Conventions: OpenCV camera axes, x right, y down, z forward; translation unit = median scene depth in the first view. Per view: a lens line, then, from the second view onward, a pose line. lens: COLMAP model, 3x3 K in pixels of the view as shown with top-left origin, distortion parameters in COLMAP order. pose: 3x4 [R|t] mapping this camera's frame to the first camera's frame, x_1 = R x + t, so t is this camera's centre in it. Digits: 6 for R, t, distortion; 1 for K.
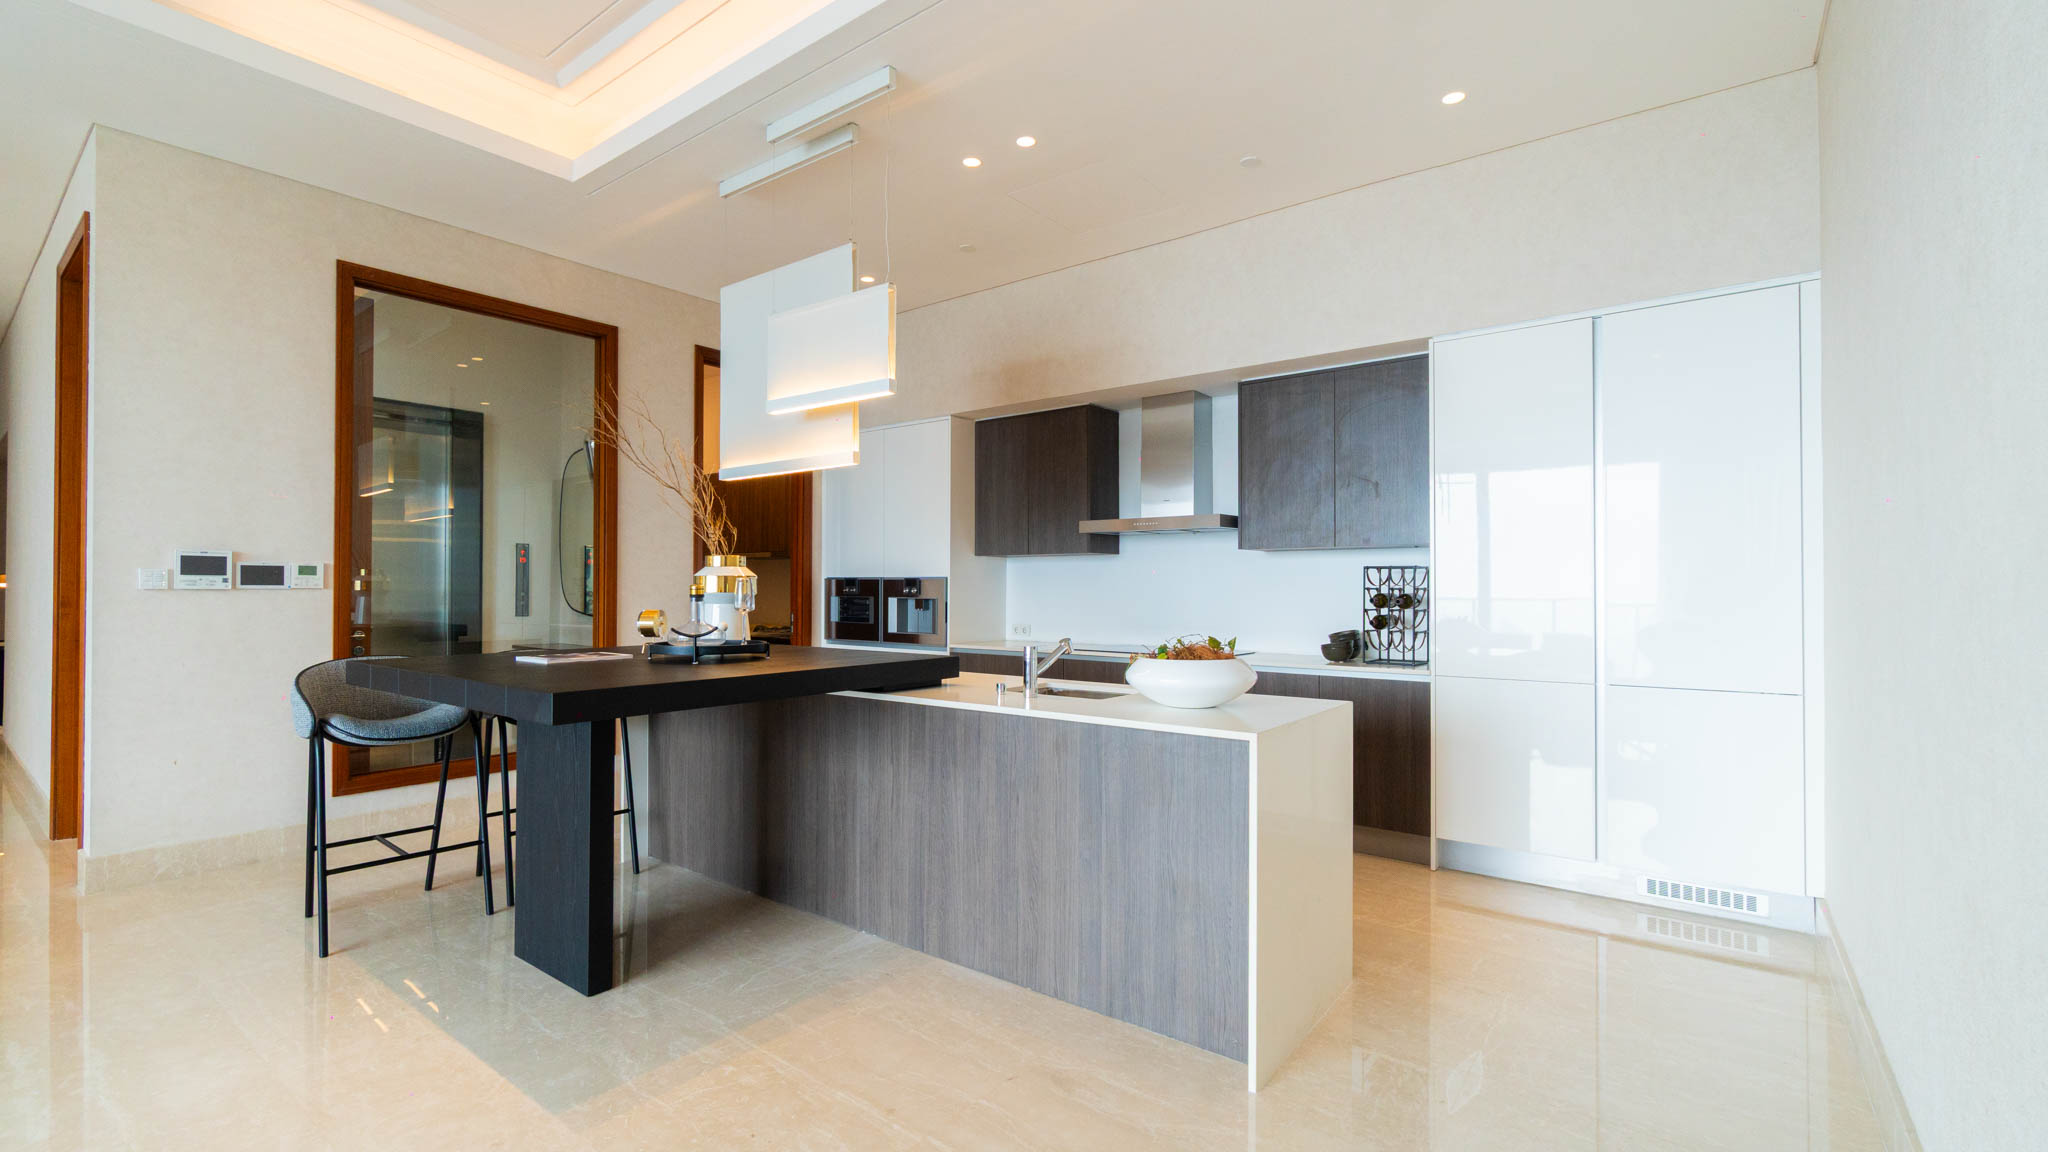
lens RADIAL K [[883.0, 0, 1004.4], [0, 883.0, 582.2], [0, 0, 1]] dist [0.000845, 0.000109]
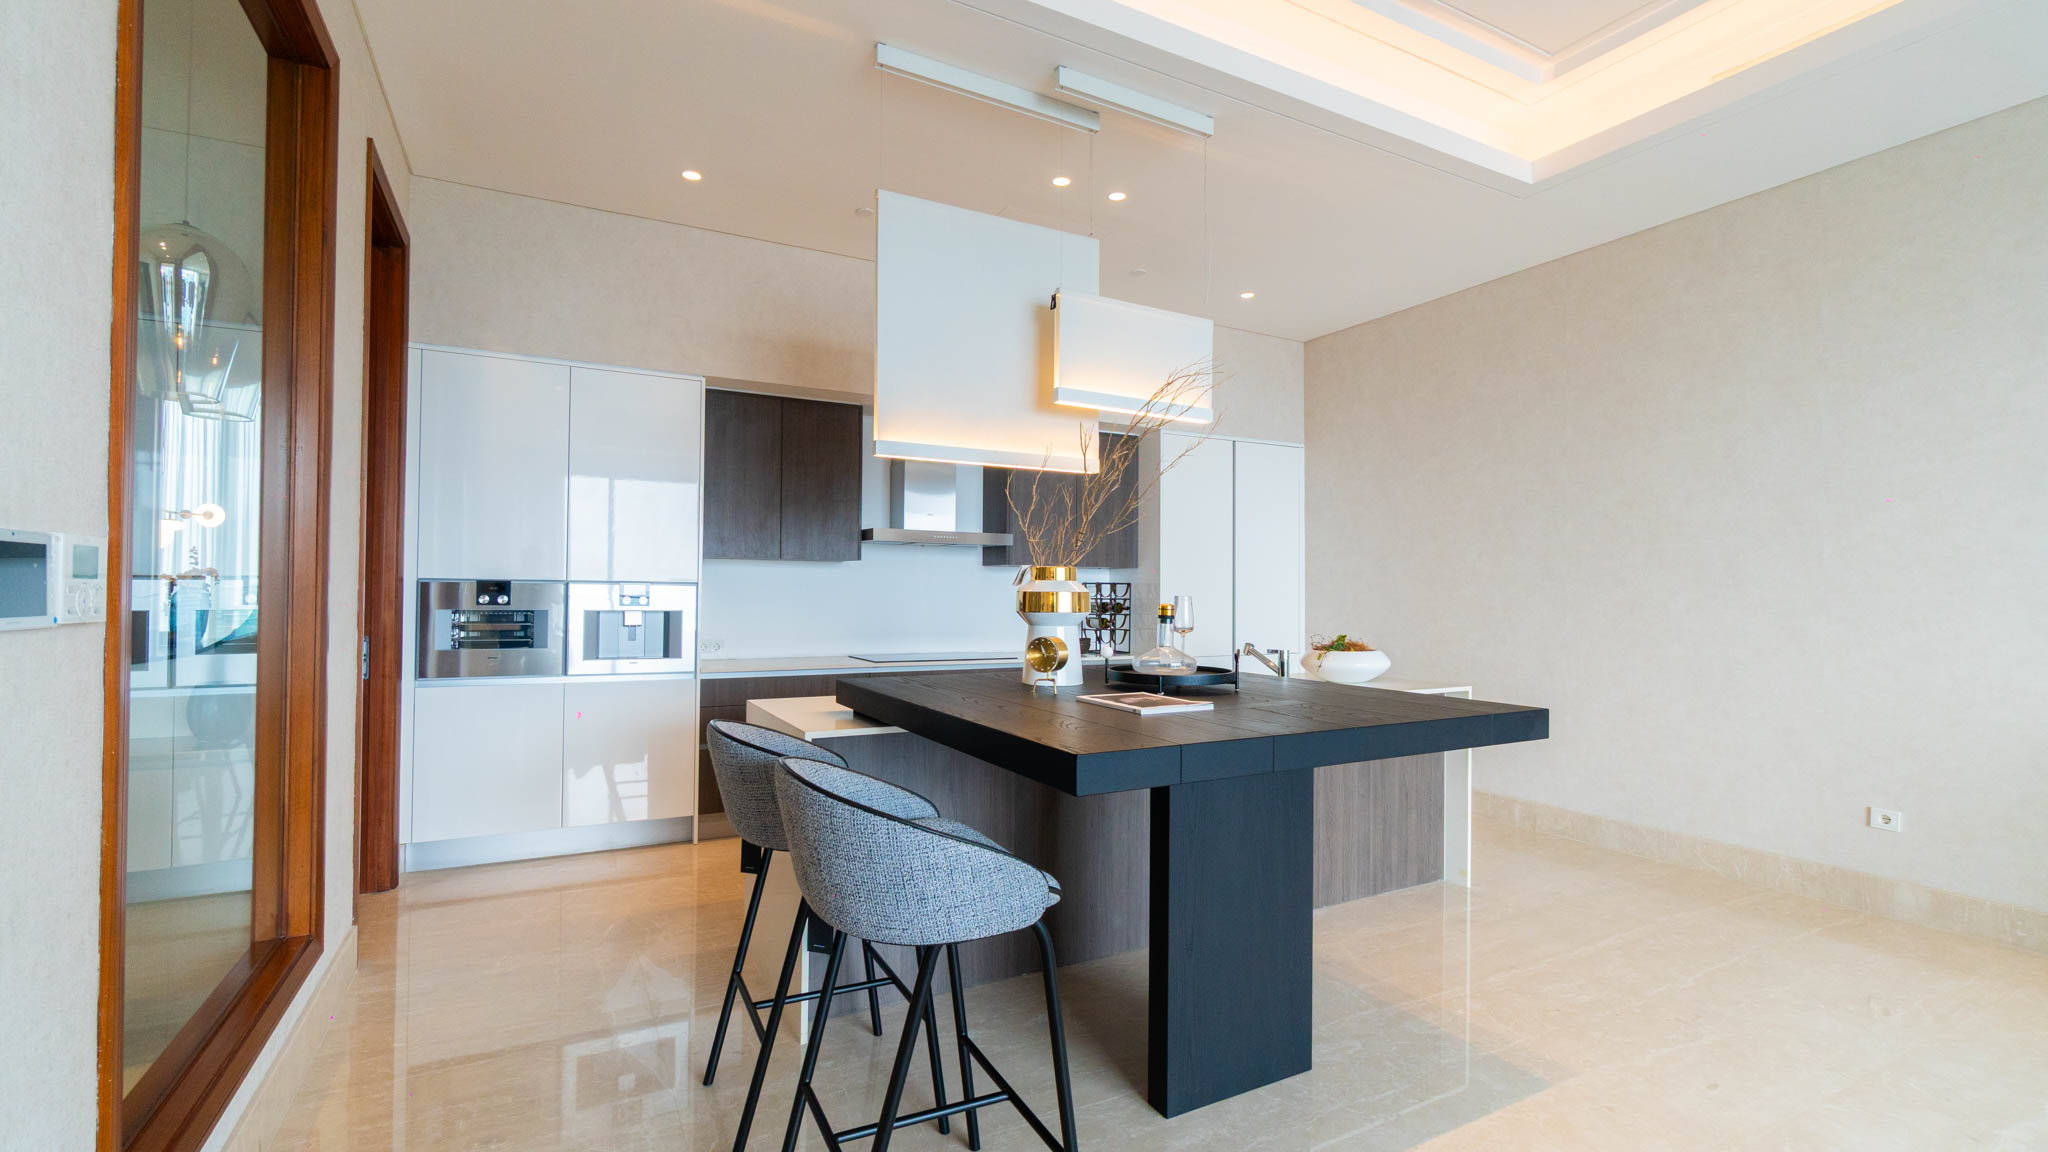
lens RADIAL K [[883.0, 0, 1008.7], [0, 883.0, 581.1], [0, 0, 1]] dist [0.000845, 0.000109]
pose [[0.399860, 0.013806, 0.916472, -1.446669], [-0.016351, 0.999835, -0.007928, -0.012943], [-0.916430, -0.011815, 0.400020, 0.946227]]
